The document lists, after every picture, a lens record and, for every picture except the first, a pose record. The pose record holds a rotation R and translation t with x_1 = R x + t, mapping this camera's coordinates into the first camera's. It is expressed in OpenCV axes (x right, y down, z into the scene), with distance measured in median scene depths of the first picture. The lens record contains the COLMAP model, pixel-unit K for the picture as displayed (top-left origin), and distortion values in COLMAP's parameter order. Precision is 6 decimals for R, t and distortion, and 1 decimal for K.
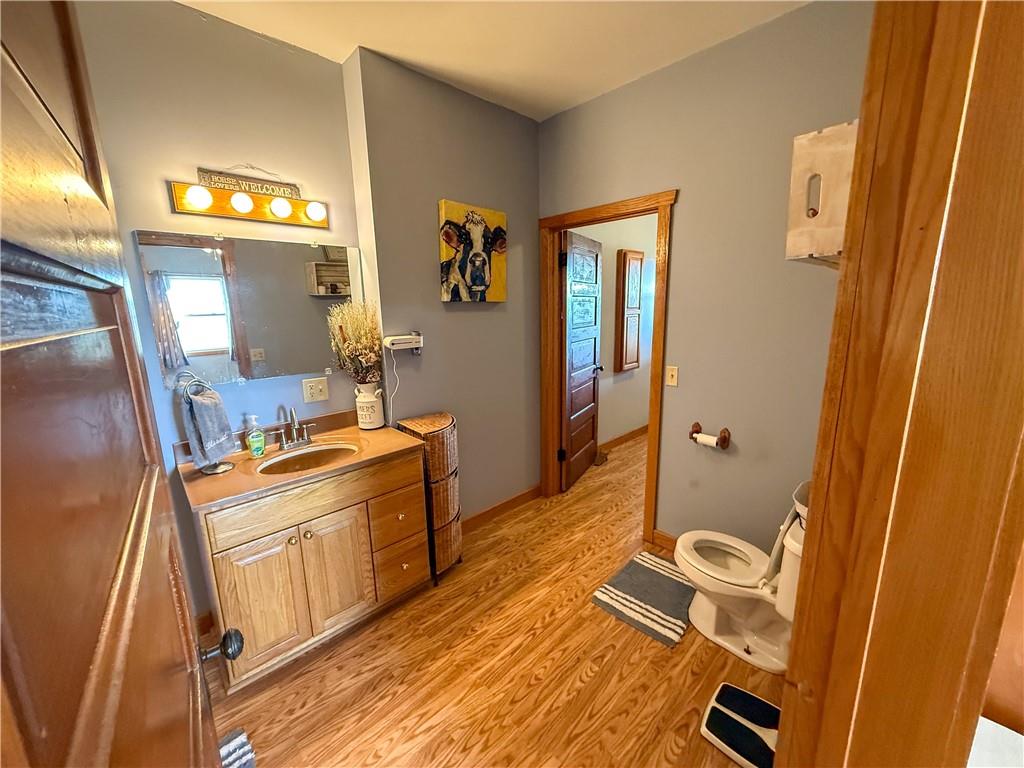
lens RADIAL K [[406.5, 0, 517.7], [0, 406.5, 381.5], [0, 0, 1]] dist [0.001062, 0.000225]
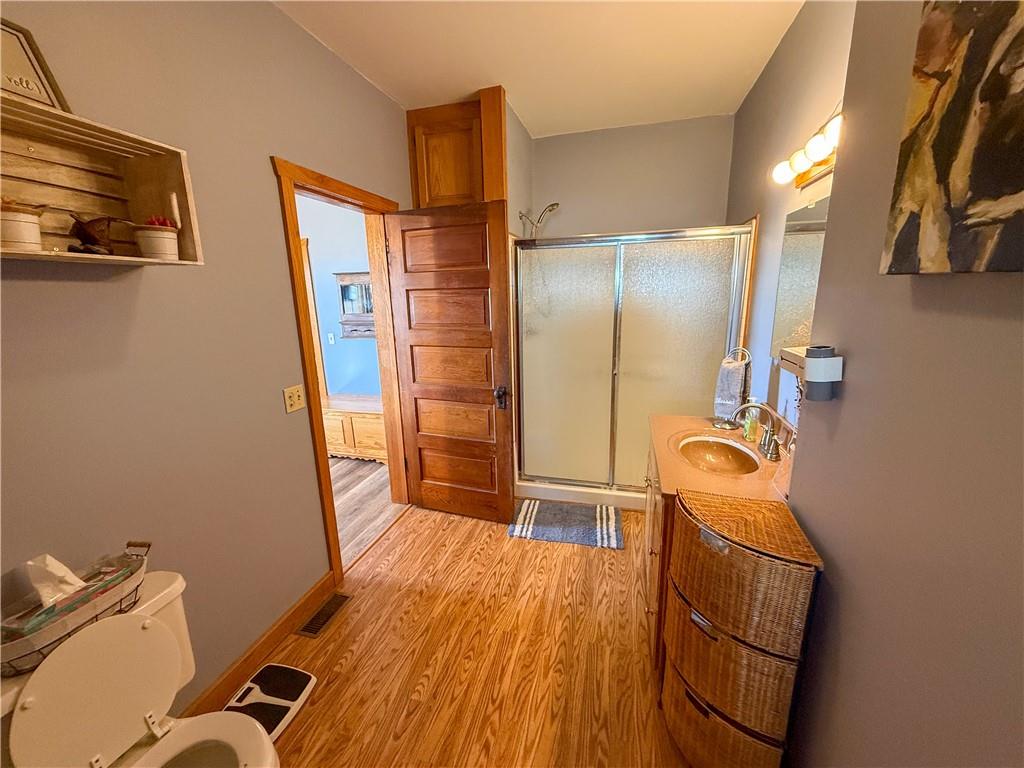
lens RADIAL K [[405.8, 0, 504.4], [0, 405.8, 383.7], [0, 0, 1]] dist [0.000379, -0.000032]
pose [[-0.870955, 0.145570, -0.469305, 0.341999], [-0.056531, 0.919080, 0.389994, -0.311088], [0.488101, 0.366198, -0.792248, 1.562861]]
